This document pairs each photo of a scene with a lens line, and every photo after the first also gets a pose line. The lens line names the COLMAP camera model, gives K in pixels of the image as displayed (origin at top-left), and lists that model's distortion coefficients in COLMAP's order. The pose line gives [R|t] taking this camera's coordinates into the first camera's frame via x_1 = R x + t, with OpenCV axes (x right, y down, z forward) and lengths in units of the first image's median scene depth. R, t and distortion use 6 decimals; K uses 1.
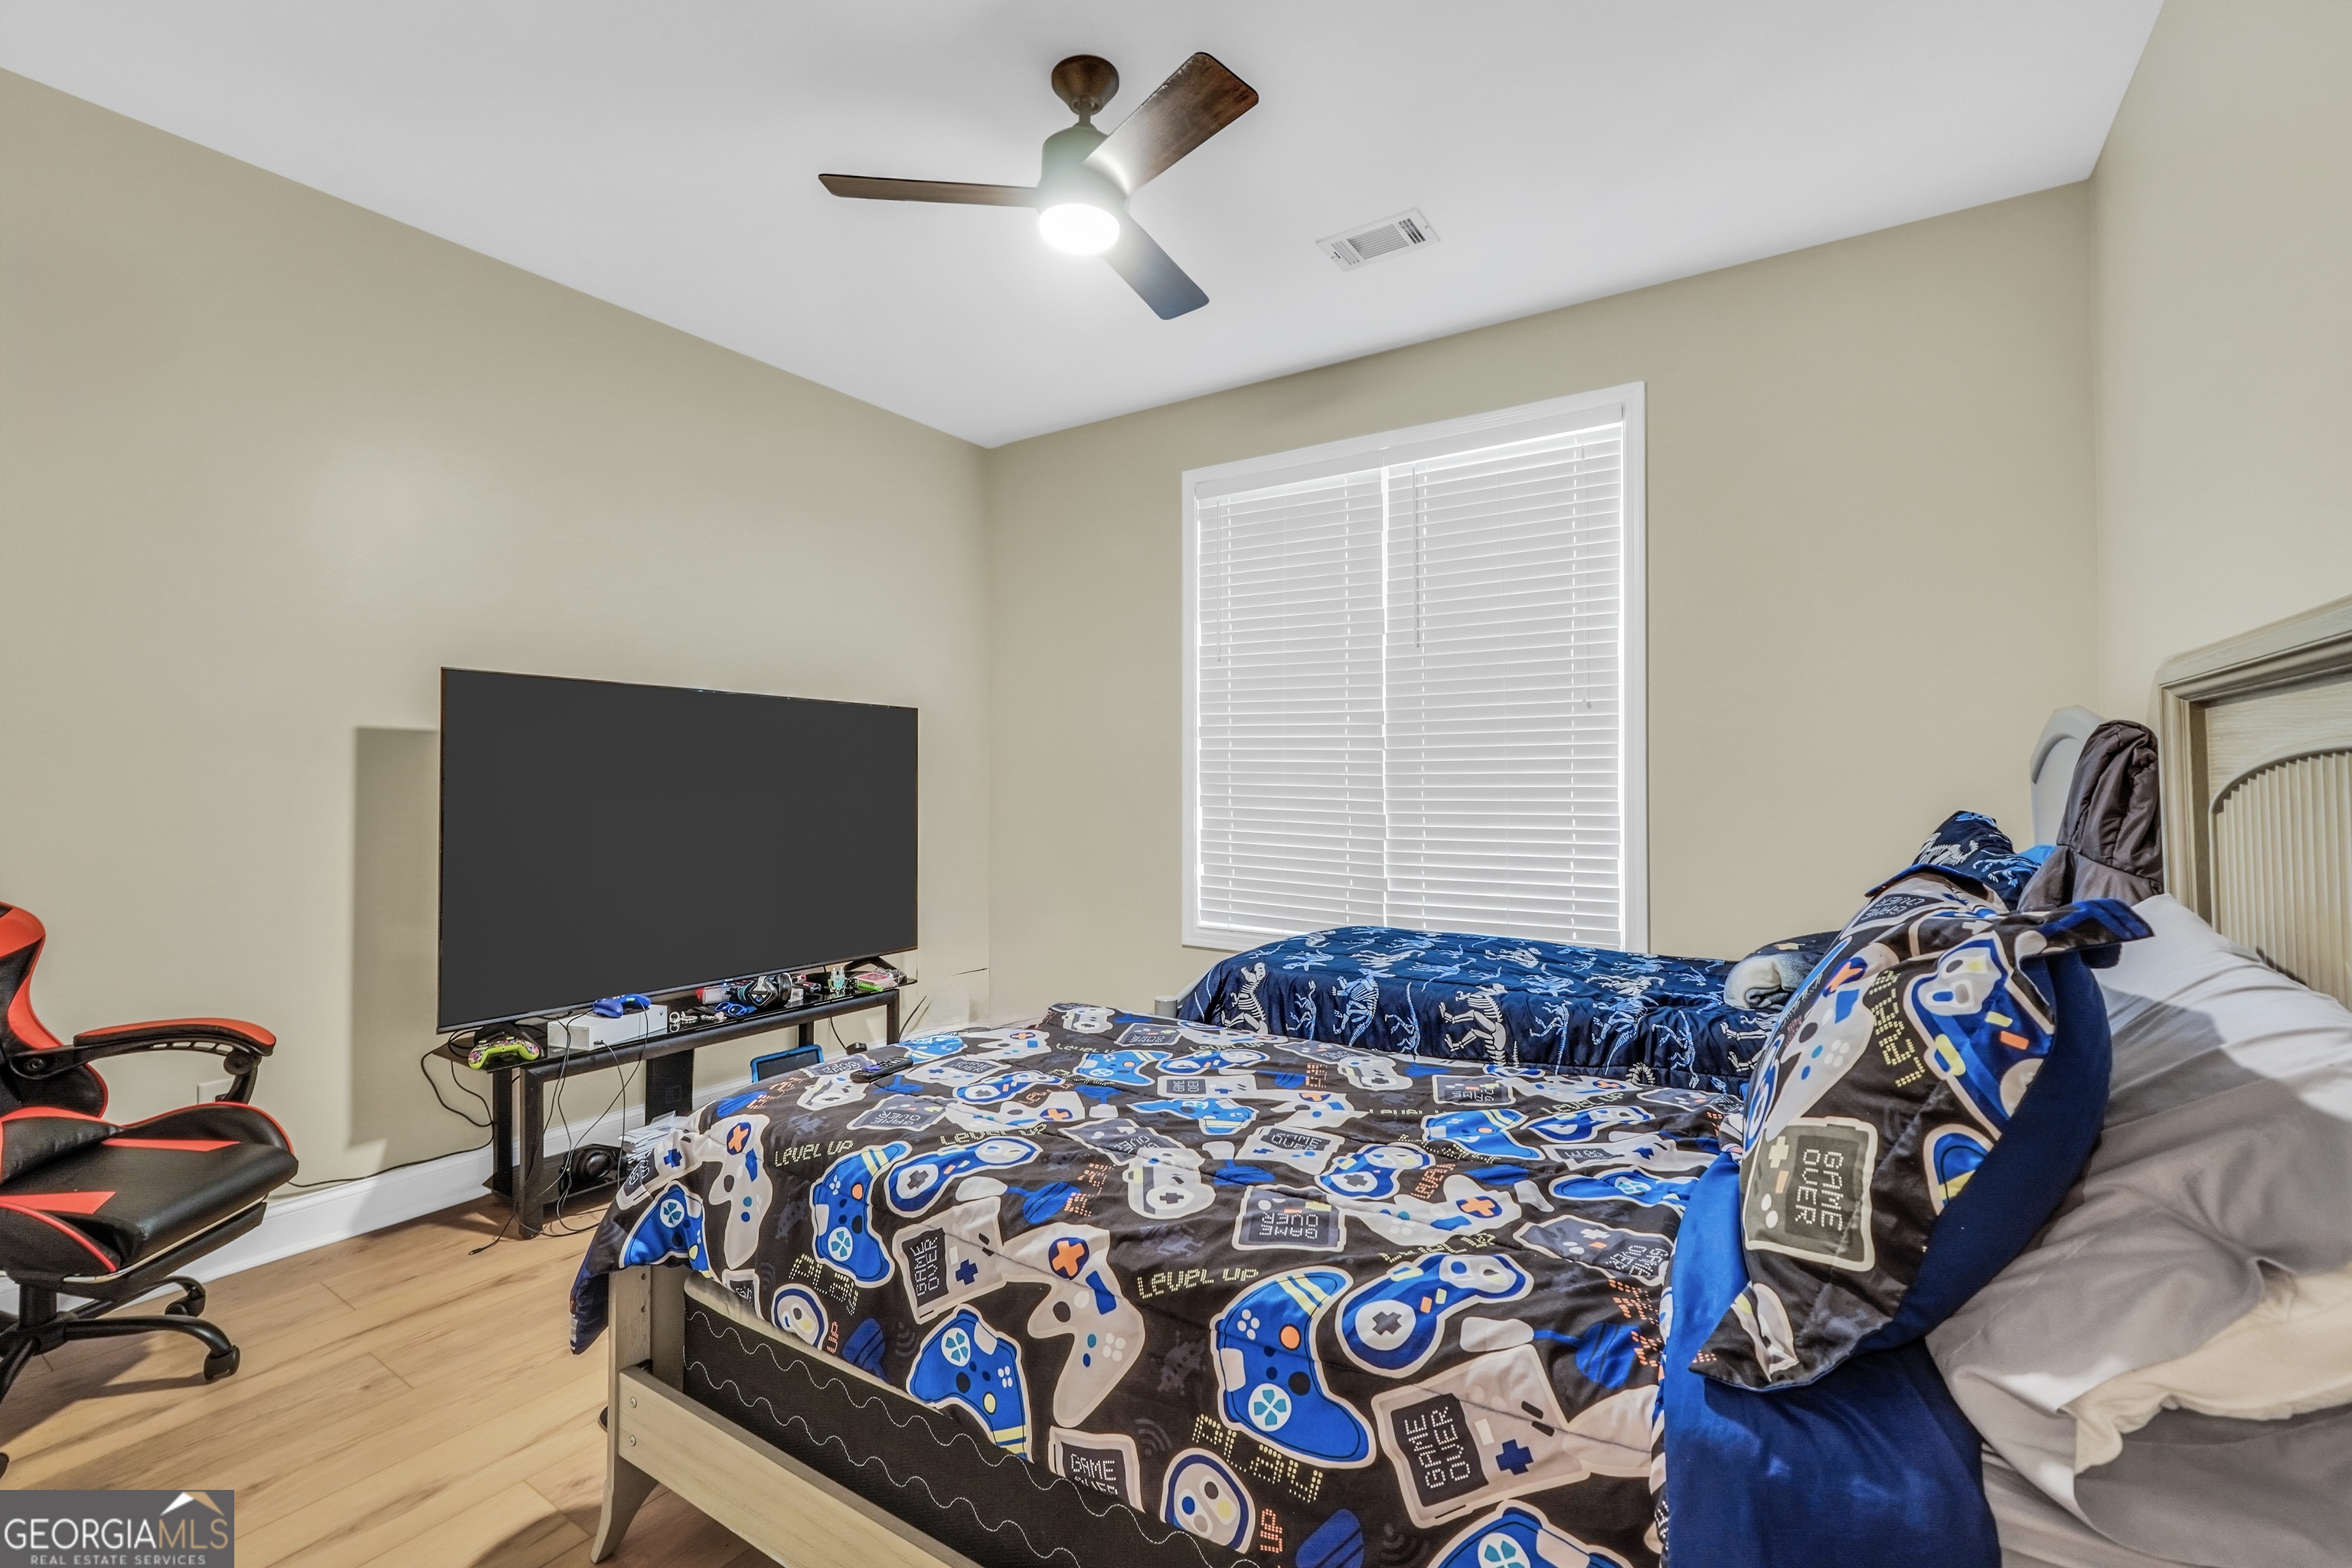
lens RADIAL K [[1025.0, 0, 1175.1], [0, 1025.0, 769.6], [0, 0, 1]] dist [-0.003286, -0.000296]
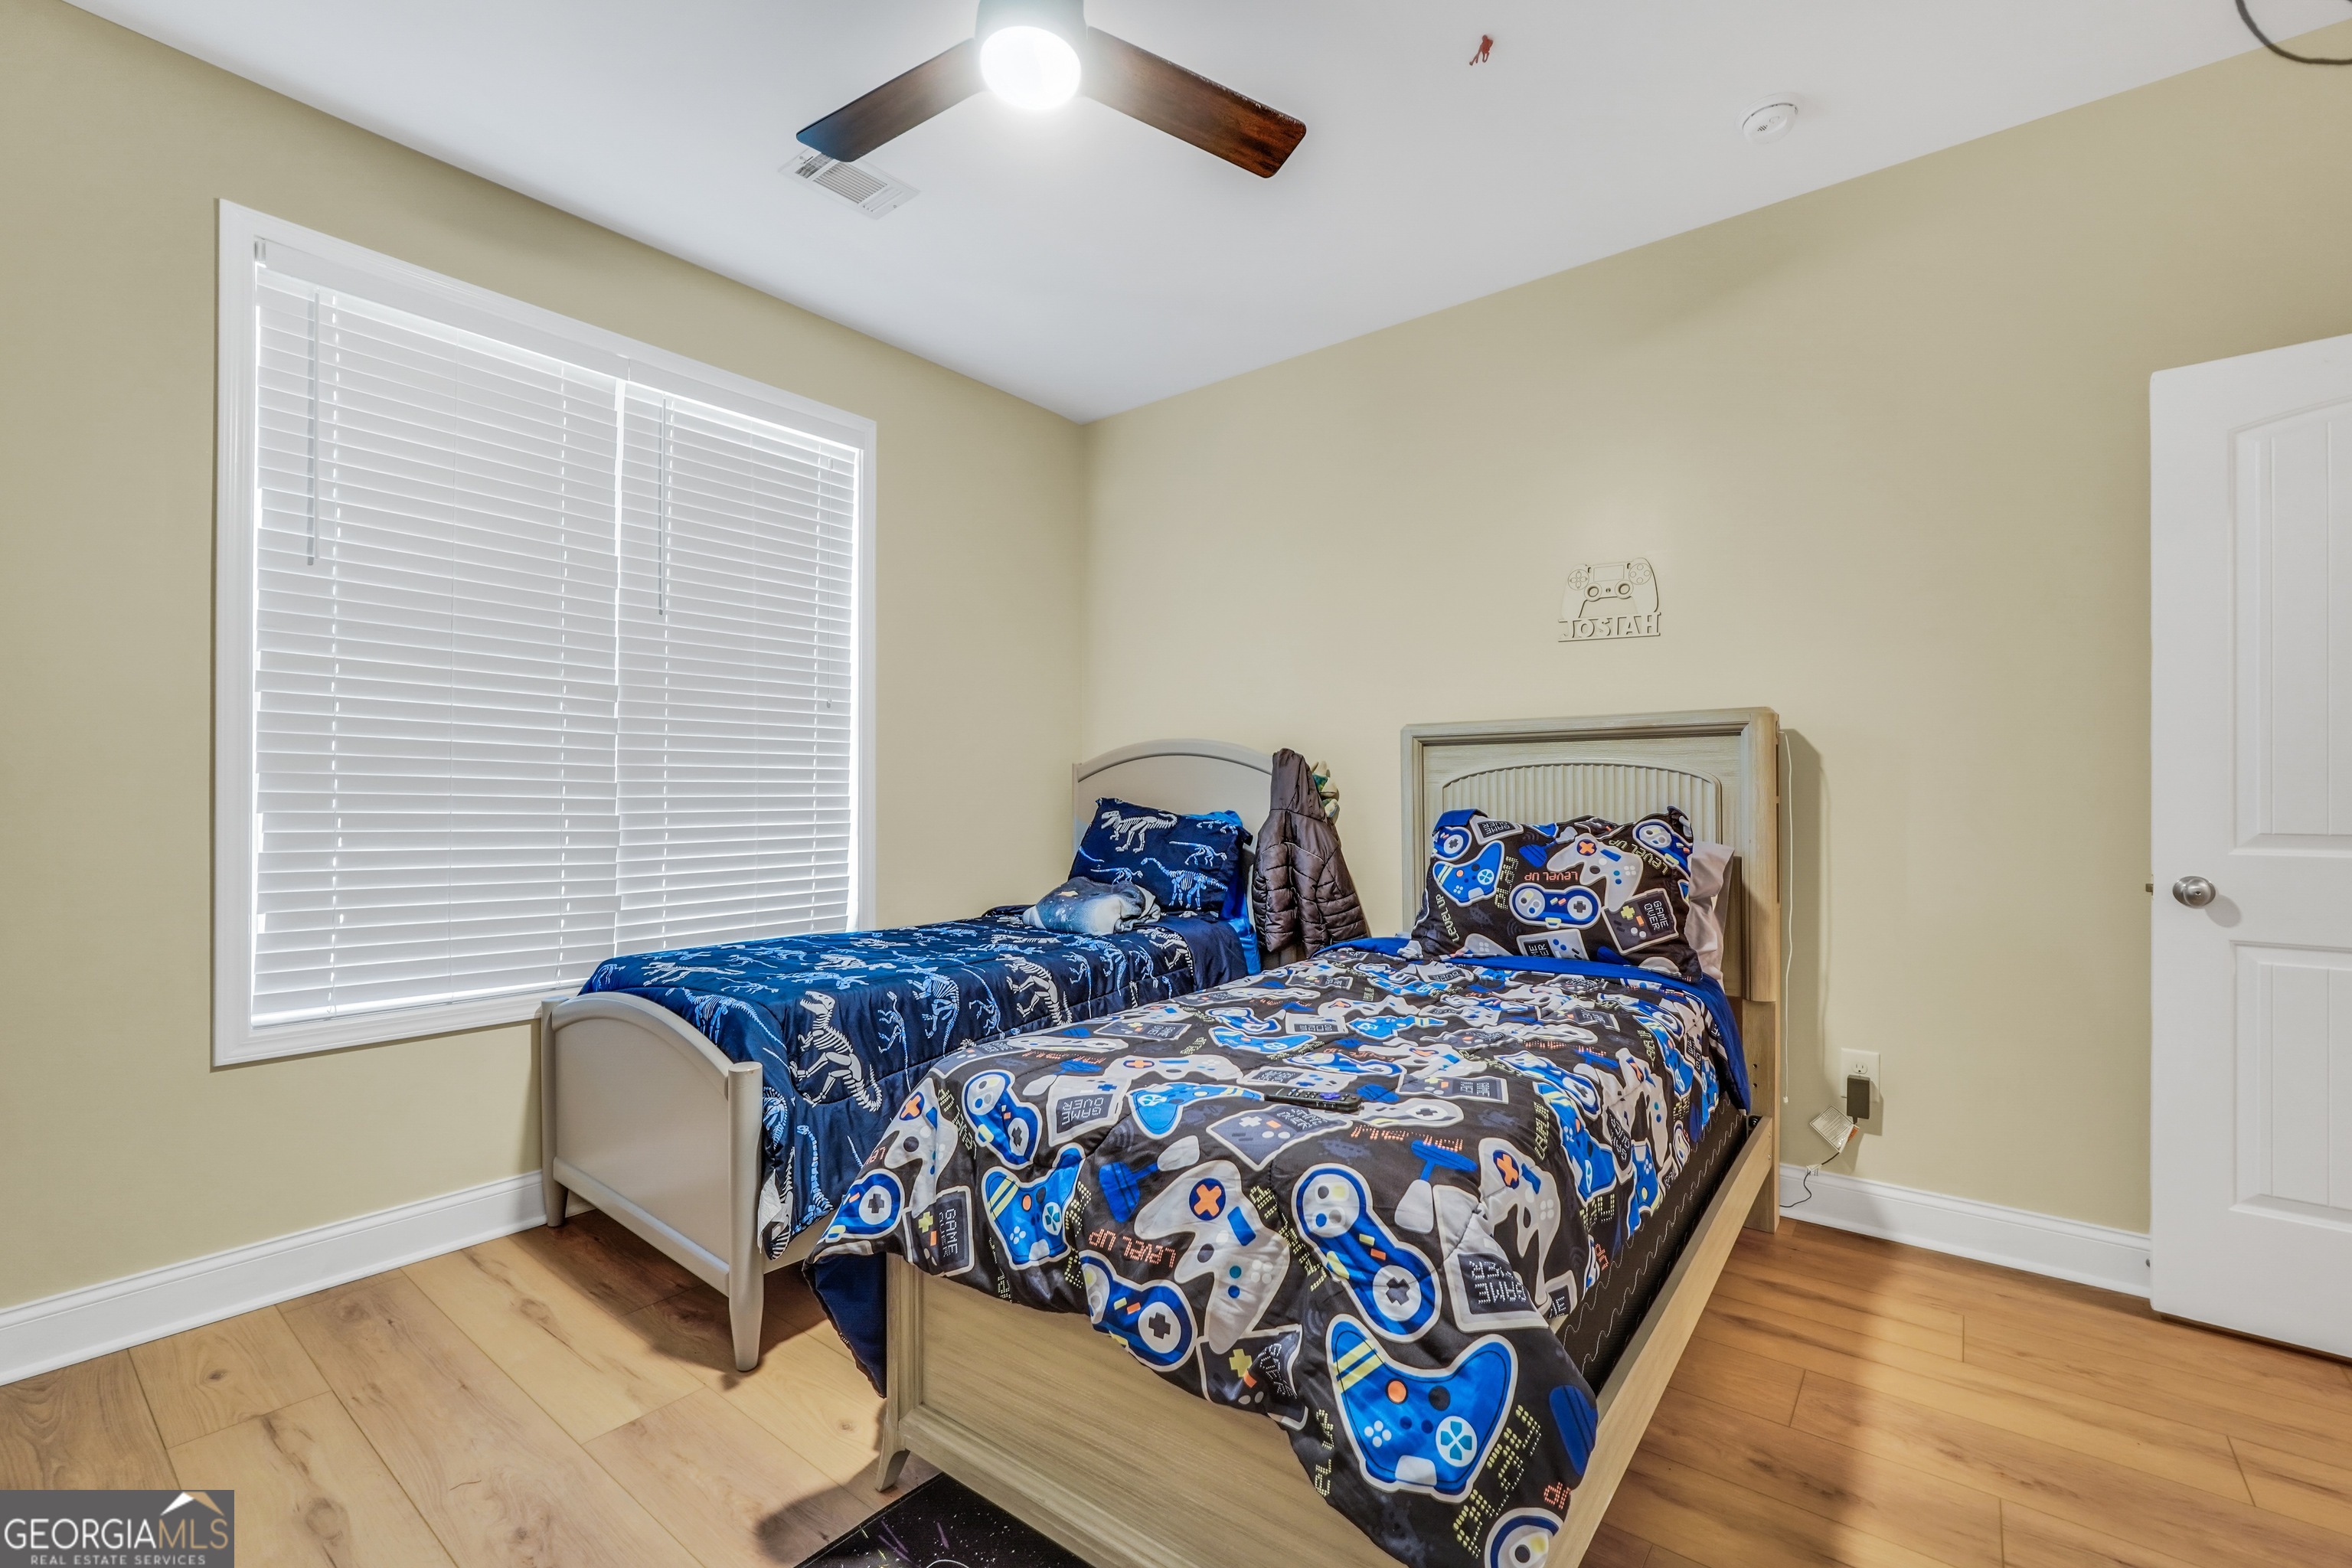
lens RADIAL K [[990.4, 0, 1185.2], [0, 990.4, 793.4], [0, 0, 1]] dist [-0.023955, 0.008191]
pose [[0.091556, 0.004680, 0.995789, -0.561366], [-0.009198, 0.999950, -0.003854, 0.027925], [-0.995757, -0.008806, 0.091594, 0.535898]]
